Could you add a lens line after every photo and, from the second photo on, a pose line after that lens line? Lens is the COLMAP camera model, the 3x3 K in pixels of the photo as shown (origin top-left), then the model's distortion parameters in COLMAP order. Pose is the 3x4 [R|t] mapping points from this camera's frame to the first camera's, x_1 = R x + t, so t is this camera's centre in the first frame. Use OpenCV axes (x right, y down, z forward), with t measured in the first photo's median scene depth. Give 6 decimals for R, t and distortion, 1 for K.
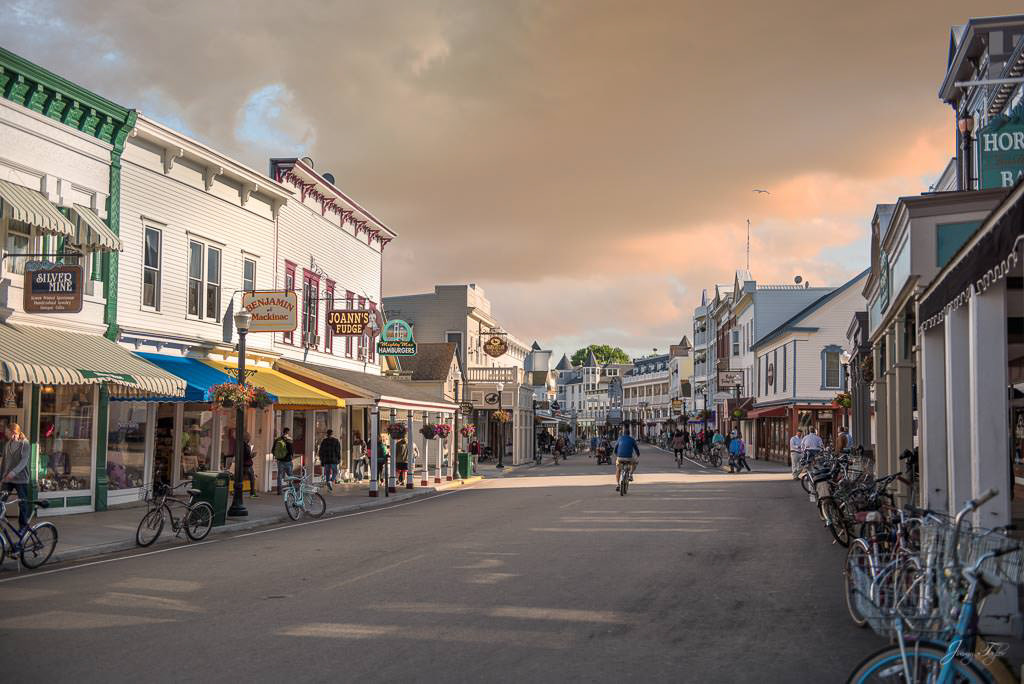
lens RADIAL K [[1288.6, 0, 512.0], [0, 1288.6, 342.0], [0, 0, 1]] dist [0.107238, 0.007855]
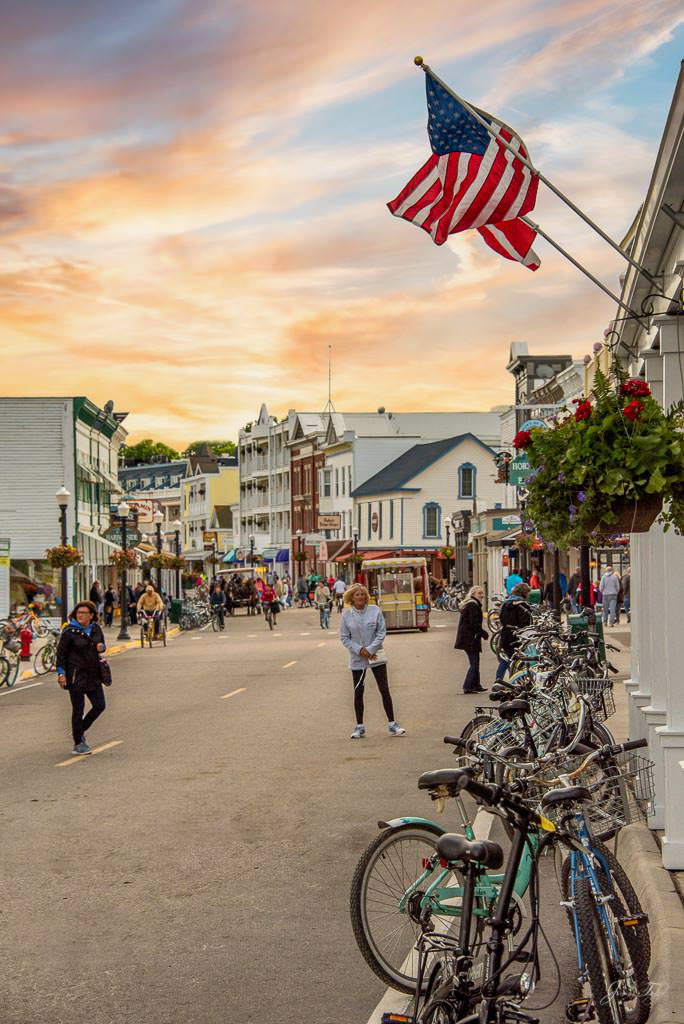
lens RADIAL K [[2886.7, 0, 342.0], [0, 2886.7, 512.0], [0, 0, 1]] dist [0.011267, 0.003156]
pose [[0.971381, -0.012661, 0.237188, -0.830380], [0.000976, 0.998783, 0.049317, -0.210832], [-0.237524, -0.047674, 0.970211, -2.806705]]
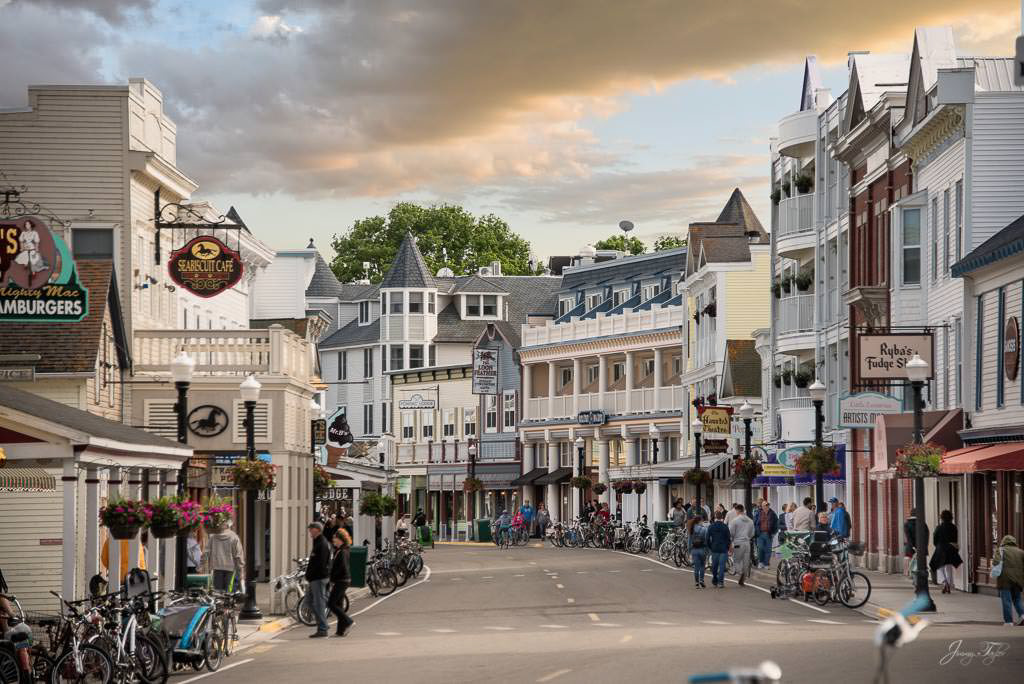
lens RADIAL K [[4958.8, 0, 512.0], [0, 4958.8, 342.0], [0, 0, 1]] dist [2.488188, 4.009211]
pose [[0.995612, -0.005256, 0.093431, -0.124036], [0.001939, 0.999366, 0.035550, -0.050553], [-0.093559, -0.035212, 0.994991, -0.695657]]
